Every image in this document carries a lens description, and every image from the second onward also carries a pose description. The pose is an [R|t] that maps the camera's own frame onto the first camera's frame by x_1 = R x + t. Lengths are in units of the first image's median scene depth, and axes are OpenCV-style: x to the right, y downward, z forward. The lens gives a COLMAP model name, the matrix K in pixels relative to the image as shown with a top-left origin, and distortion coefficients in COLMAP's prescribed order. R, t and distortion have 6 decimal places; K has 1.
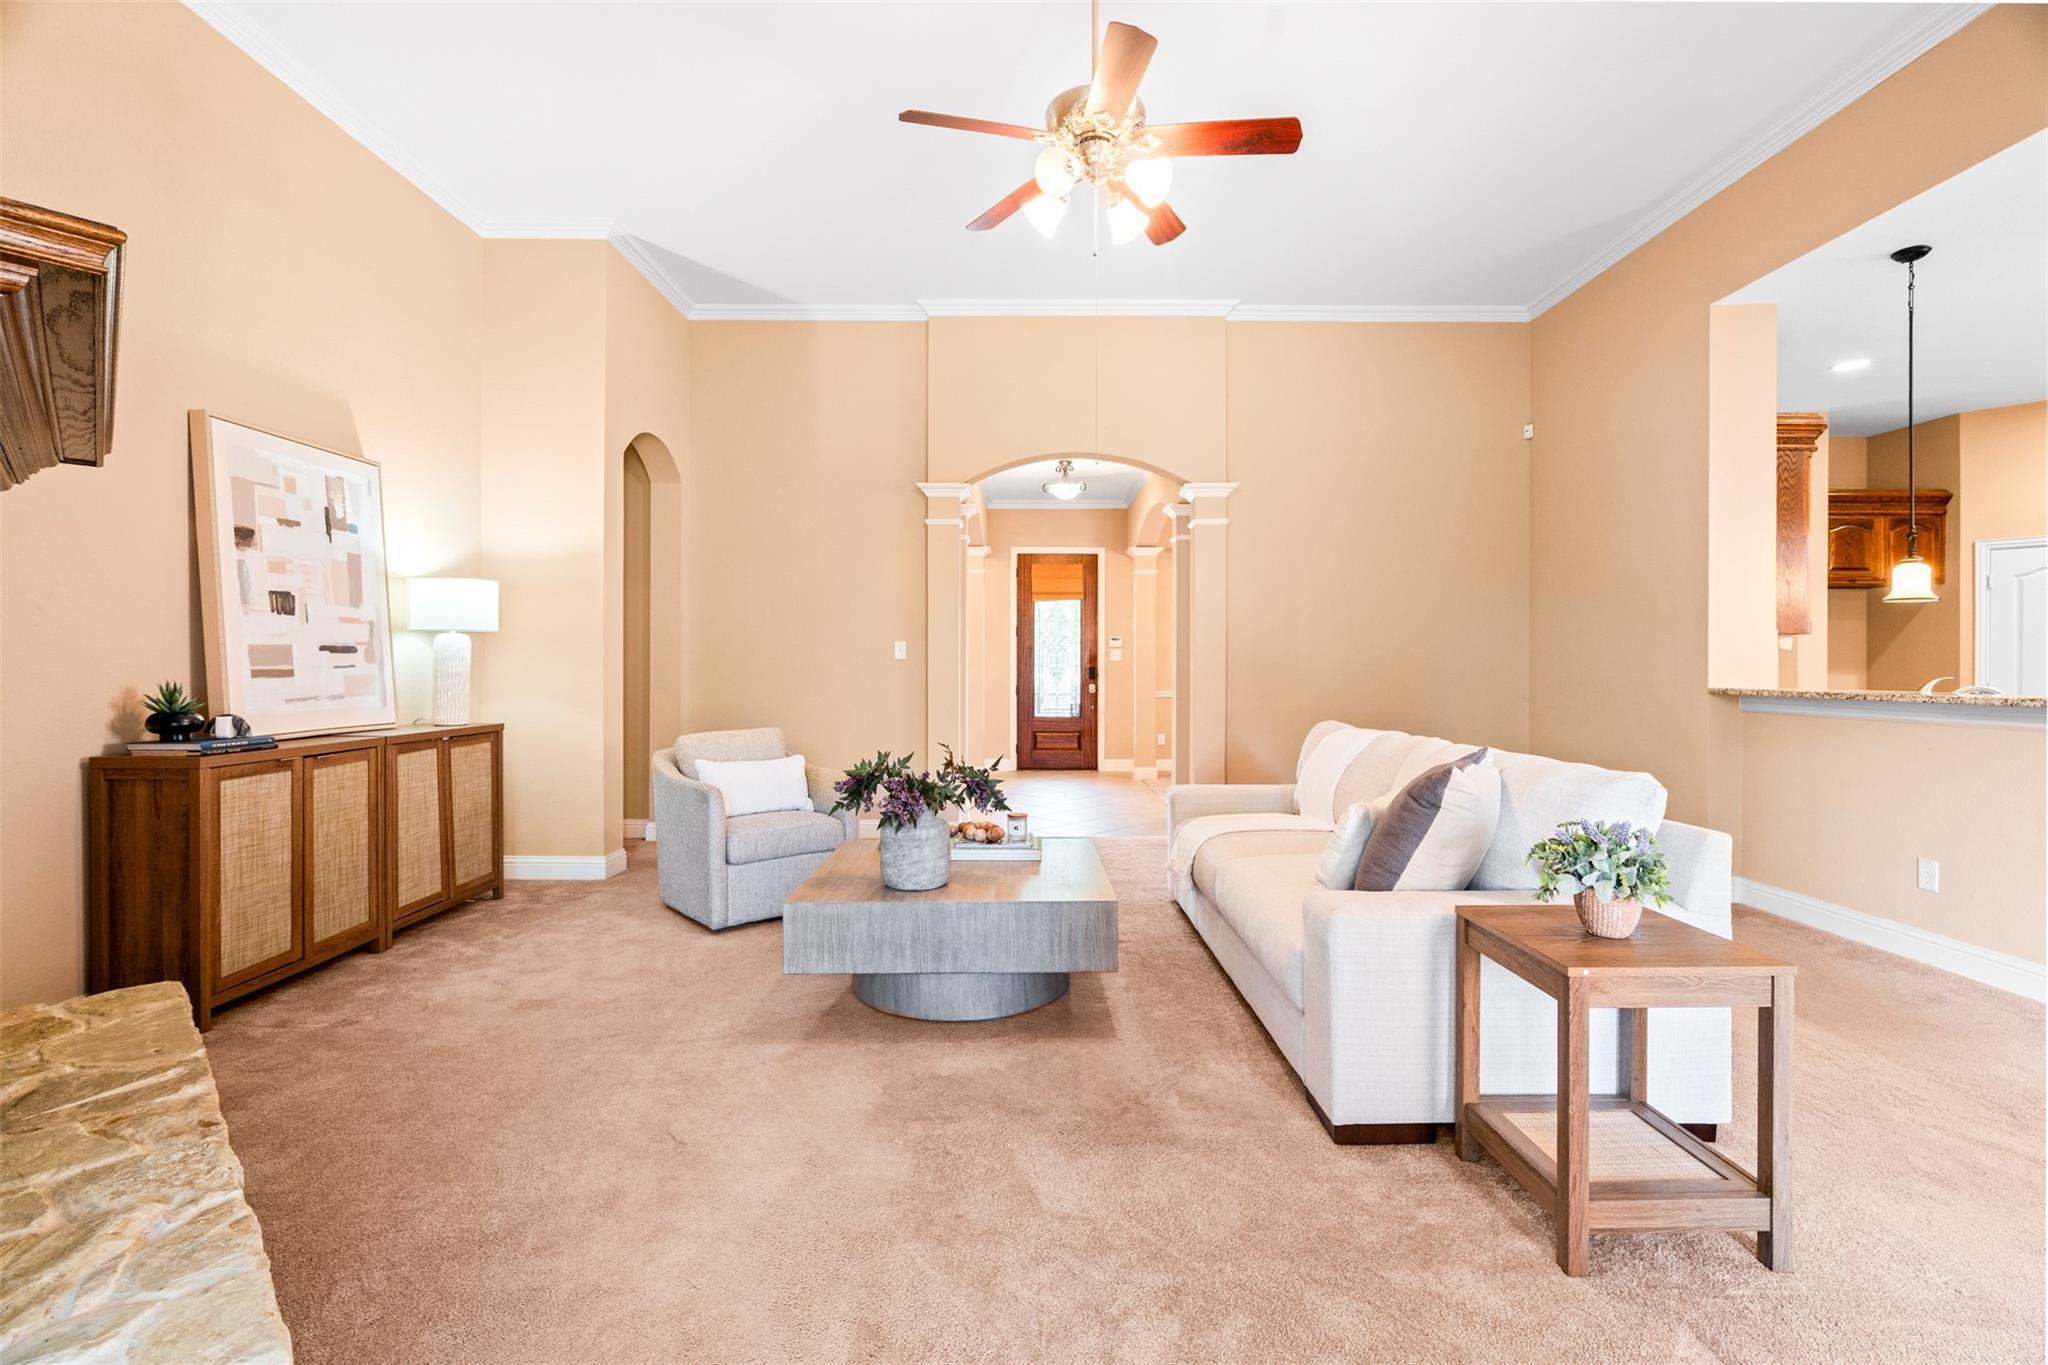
lens RADIAL K [[934.0, 0, 1023.9], [0, 934.0, 671.5], [0, 0, 1]] dist [0.000066, 0.000036]
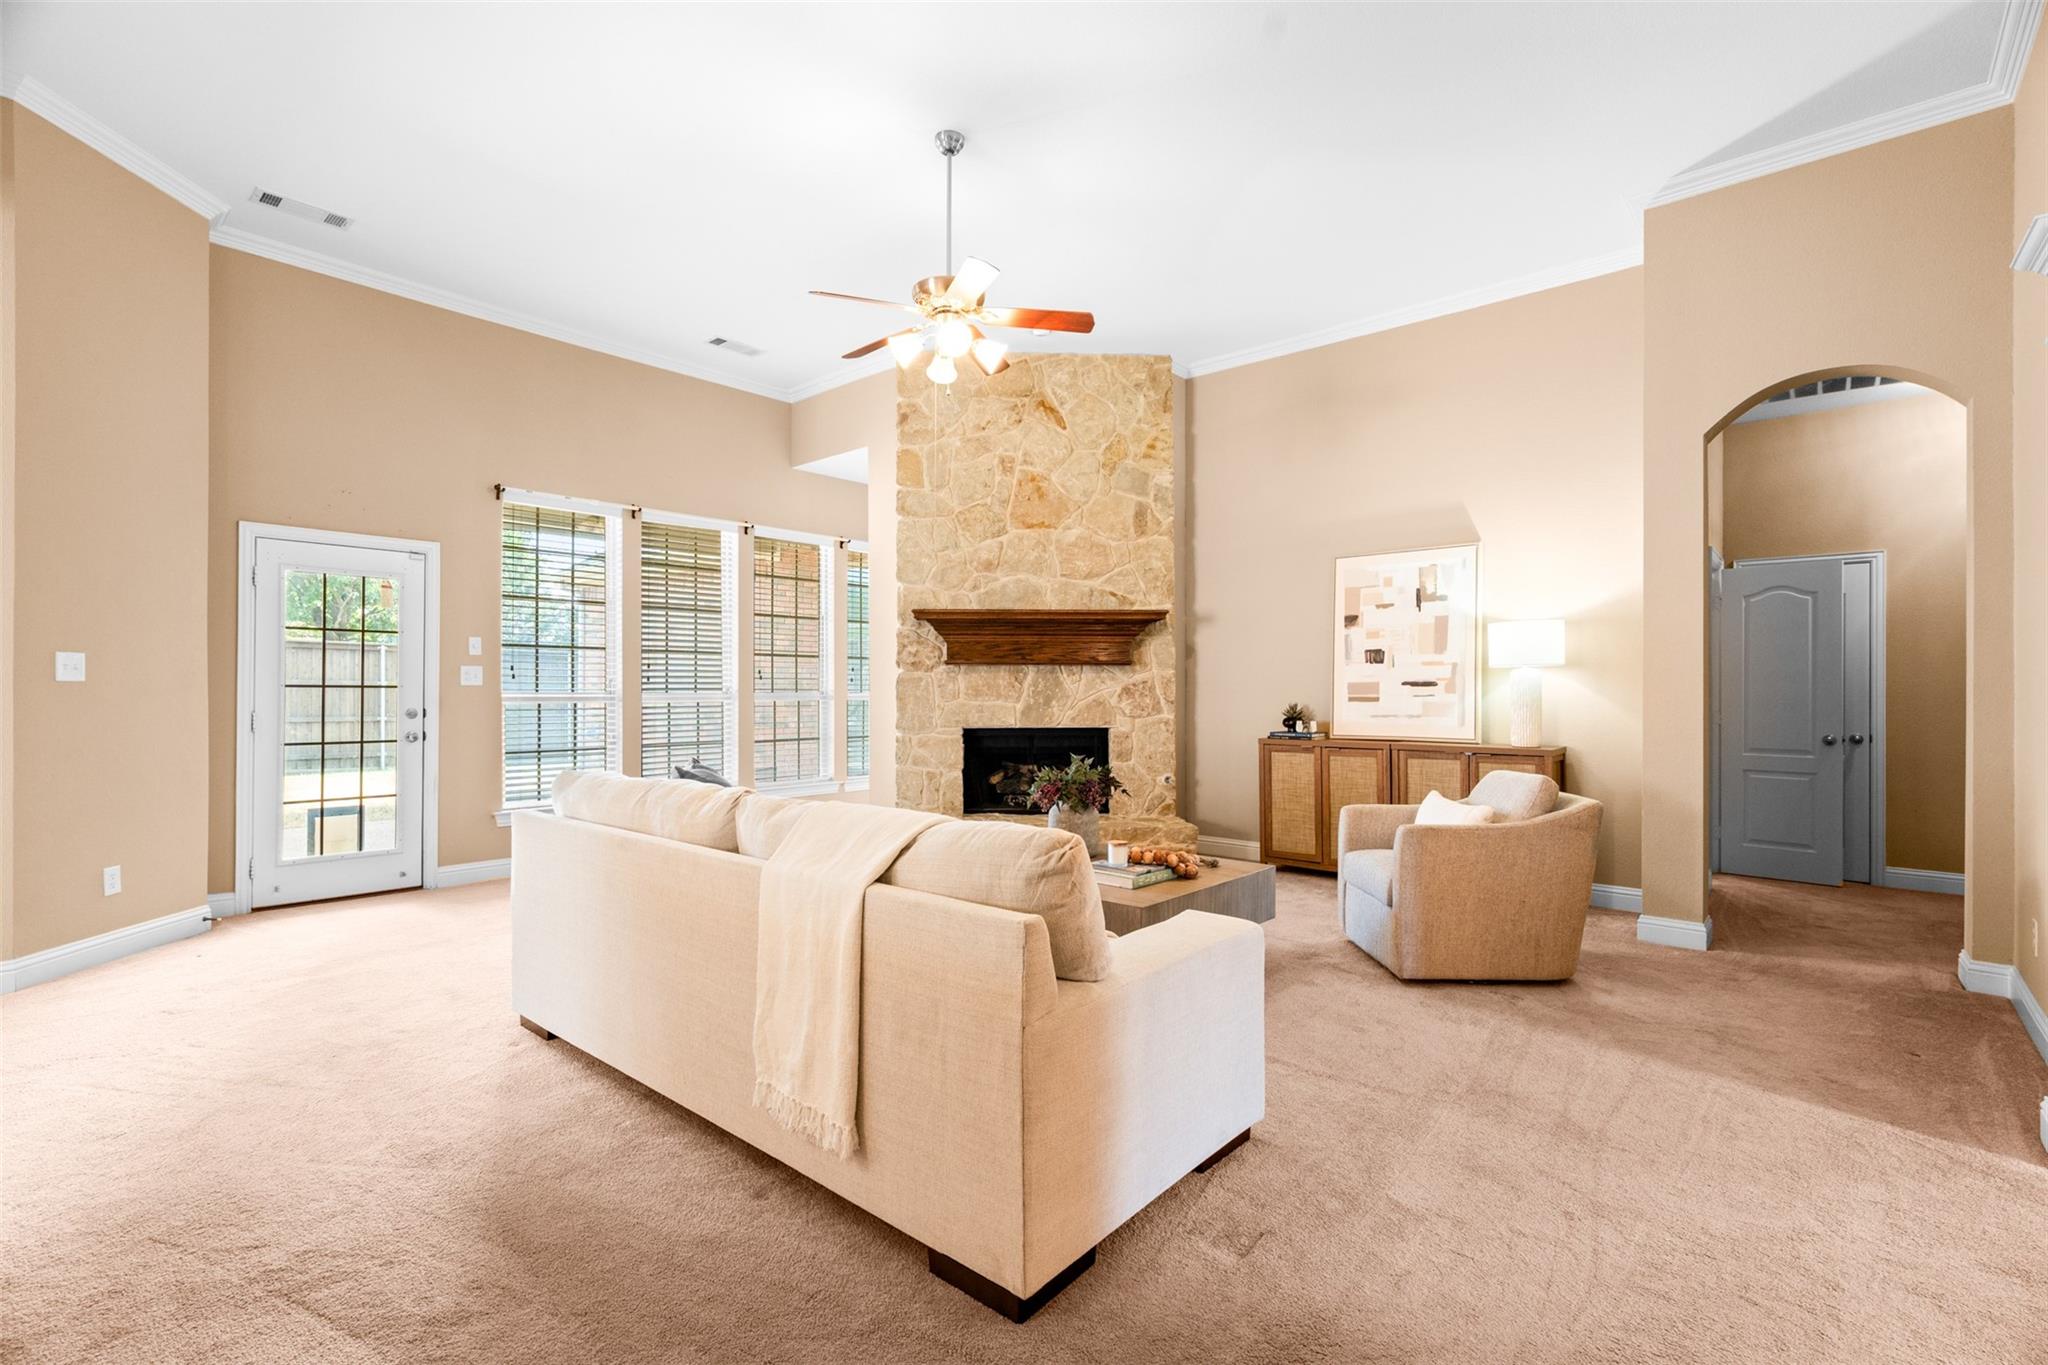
lens RADIAL K [[934.0, 0, 1024.2], [0, 934.0, 683.0], [0, 0, 1]] dist [0.000066, 0.000036]
pose [[-0.670446, -0.002061, -0.741955, 0.790441], [-0.007918, 0.999959, 0.004378, -0.027596], [0.741916, 0.008810, -0.670435, 1.560147]]
